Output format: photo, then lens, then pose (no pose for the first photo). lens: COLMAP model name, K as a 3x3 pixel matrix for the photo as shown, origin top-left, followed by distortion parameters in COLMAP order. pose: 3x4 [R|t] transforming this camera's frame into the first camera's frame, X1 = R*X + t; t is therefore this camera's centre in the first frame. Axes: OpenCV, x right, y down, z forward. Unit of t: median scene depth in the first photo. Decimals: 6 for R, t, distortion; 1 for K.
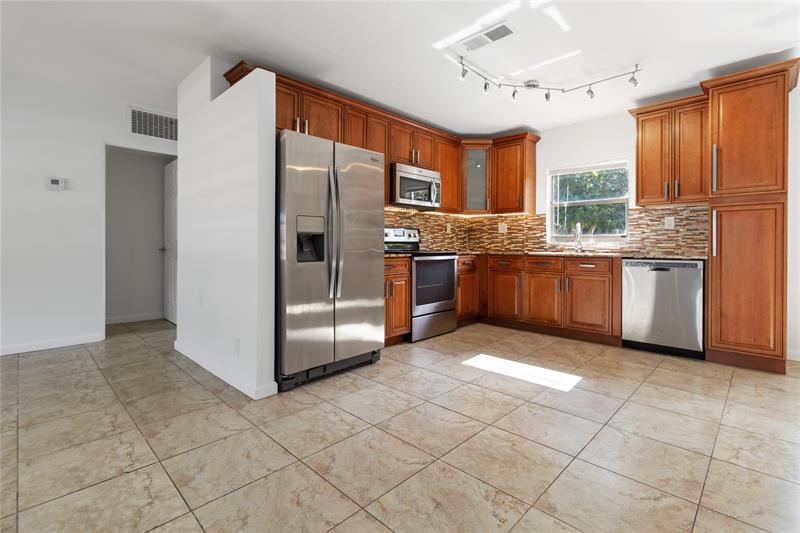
lens RADIAL K [[373.0, 0, 404.9], [0, 373.0, 246.5], [0, 0, 1]] dist [0.001502, 0.000477]
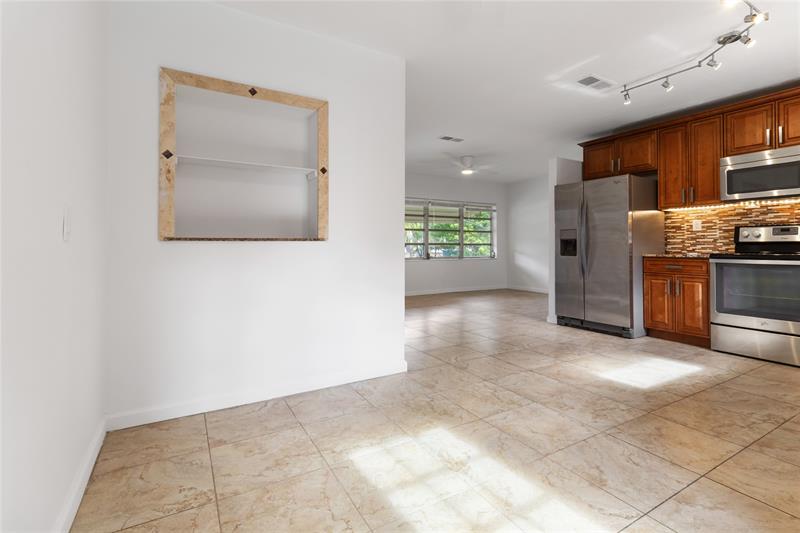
lens RADIAL K [[382.0, 0, 408.5], [0, 382.0, 241.5], [0, 0, 1]] dist [0.003789, 0.000694]
pose [[-0.264288, -0.013495, -0.964349, 1.137760], [-0.004288, 0.999909, -0.012817, 0.000105], [0.964434, 0.000748, -0.264322, 0.511087]]
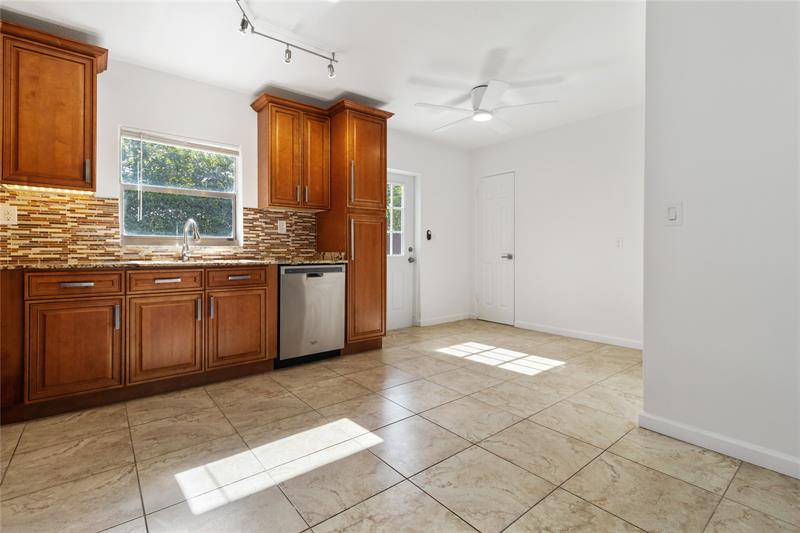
lens RADIAL K [[373.6, 0, 408.2], [0, 373.6, 251.1], [0, 0, 1]] dist [-0.000098, 0.000072]
pose [[0.109150, -0.003688, 0.994018, -0.219436], [0.001537, 0.999993, 0.003541, -0.004128], [-0.994024, 0.001142, 0.109155, 0.578276]]
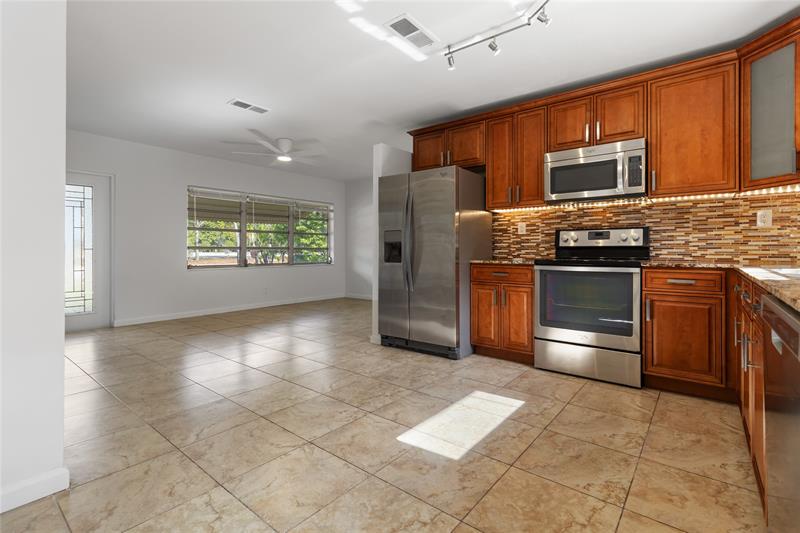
lens RADIAL K [[373.6, 0, 408.2], [0, 373.6, 251.1], [0, 0, 1]] dist [-0.000098, 0.000072]
pose [[0.093027, -0.000152, -0.995664, 0.811785], [-0.004832, 0.999988, -0.000605, -0.001779], [0.995652, 0.004867, 0.093025, 0.629400]]
